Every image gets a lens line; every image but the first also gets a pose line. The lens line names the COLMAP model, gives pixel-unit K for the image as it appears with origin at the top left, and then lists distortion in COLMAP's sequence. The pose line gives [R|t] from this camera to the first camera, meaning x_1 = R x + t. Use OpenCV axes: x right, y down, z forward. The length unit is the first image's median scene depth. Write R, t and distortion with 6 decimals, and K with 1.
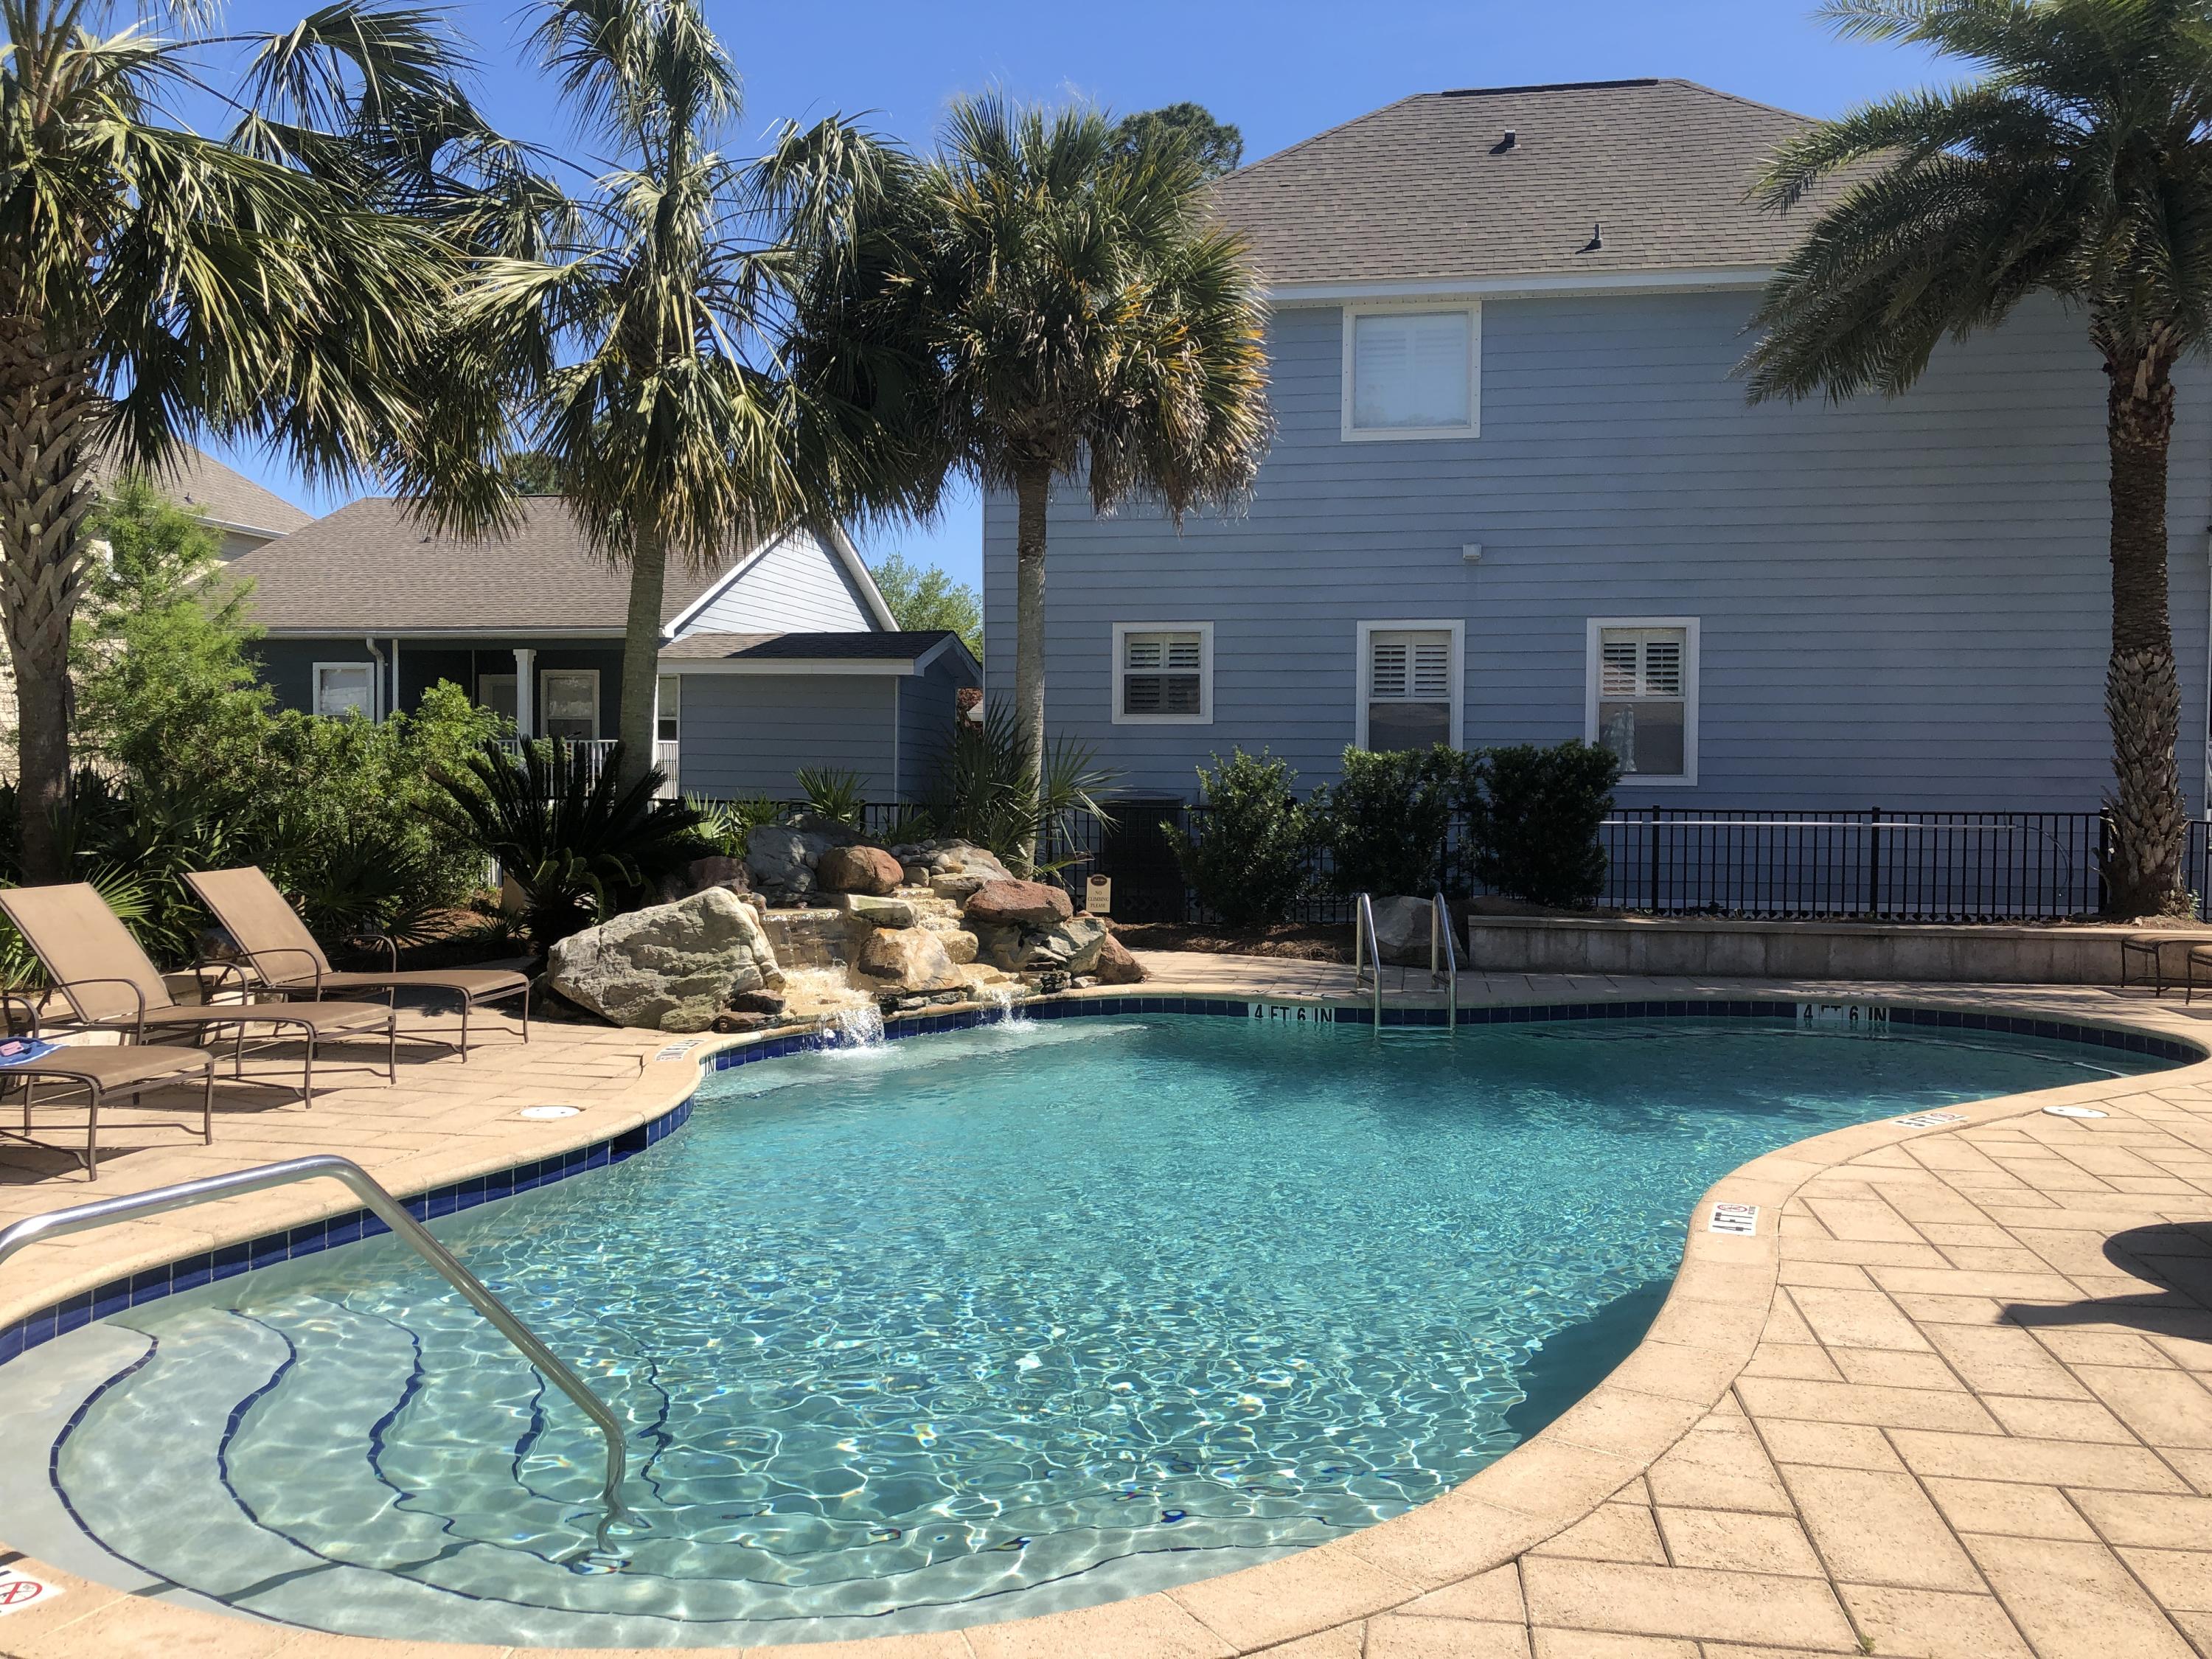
lens RADIAL K [[1829.3, 0, 1106.0], [0, 1829.3, 829.5], [0, 0, 1]] dist [0.039267, -0.001054]
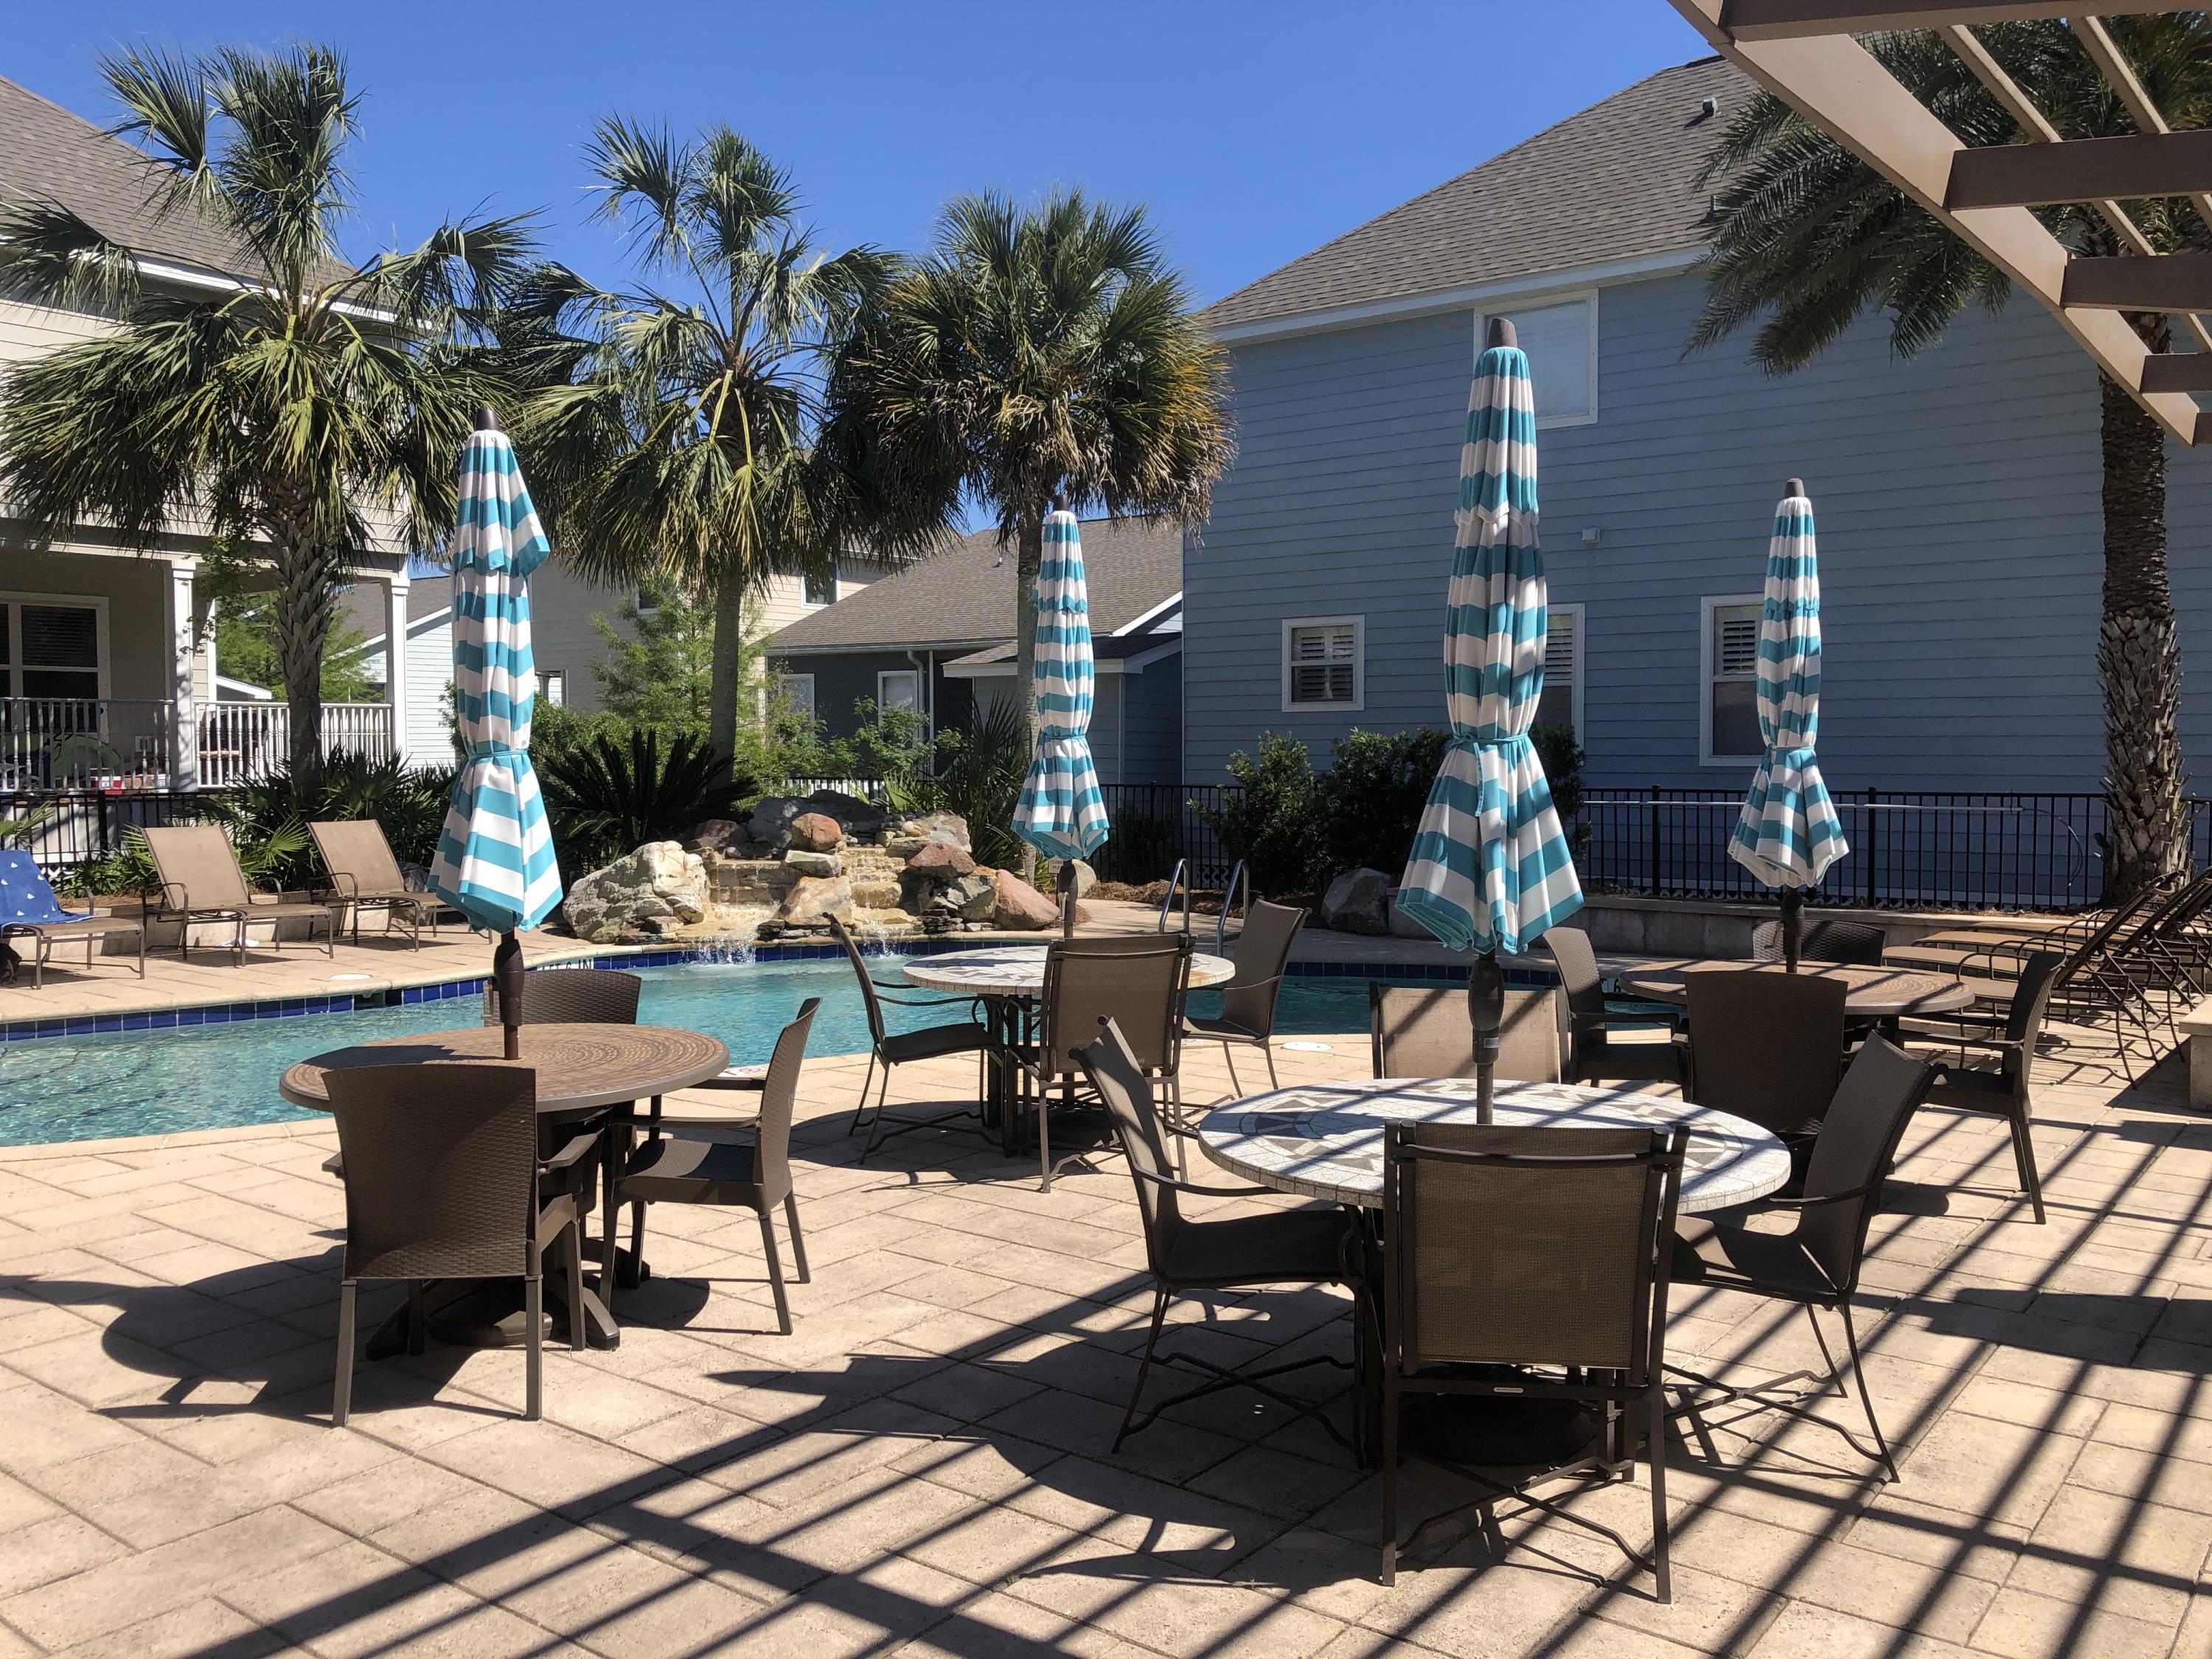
lens RADIAL K [[1848.3, 0, 1106.0], [0, 1848.3, 829.5], [0, 0, 1]] dist [0.008900, -0.001481]
pose [[0.882978, 0.013459, -0.469221, 0.603358], [-0.011291, 0.999909, 0.007434, 0.008142], [0.469278, -0.001266, 0.883050, -0.037356]]
